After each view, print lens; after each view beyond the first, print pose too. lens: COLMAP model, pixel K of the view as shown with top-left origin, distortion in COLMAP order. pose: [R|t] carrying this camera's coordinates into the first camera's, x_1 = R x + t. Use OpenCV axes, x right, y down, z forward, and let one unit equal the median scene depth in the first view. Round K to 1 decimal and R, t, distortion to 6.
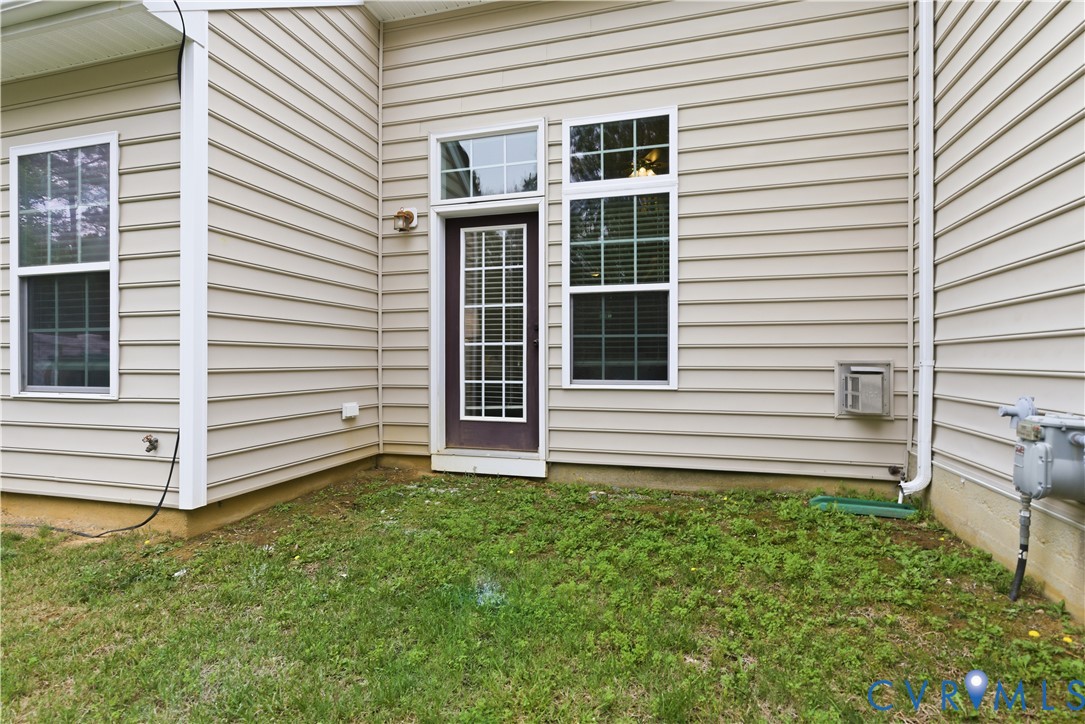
lens RADIAL K [[539.3, 0, 542.7], [0, 539.3, 361.6], [0, 0, 1]] dist [-0.004631, -0.000213]
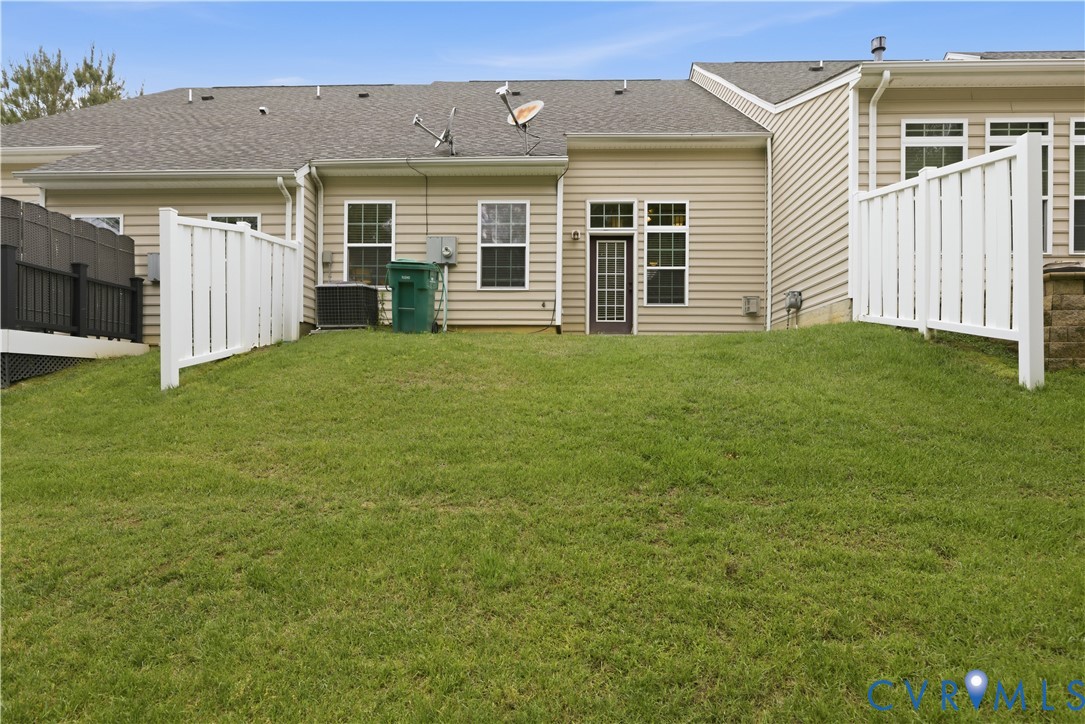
lens RADIAL K [[592.1, 0, 551.4], [0, 592.1, 395.1], [0, 0, 1]] dist [0.006133, 0.000228]
pose [[0.969161, 0.007282, 0.246320, -1.080213], [-0.007460, 0.999972, -0.000207, 0.475469], [-0.246315, -0.001637, 0.969189, -1.611291]]
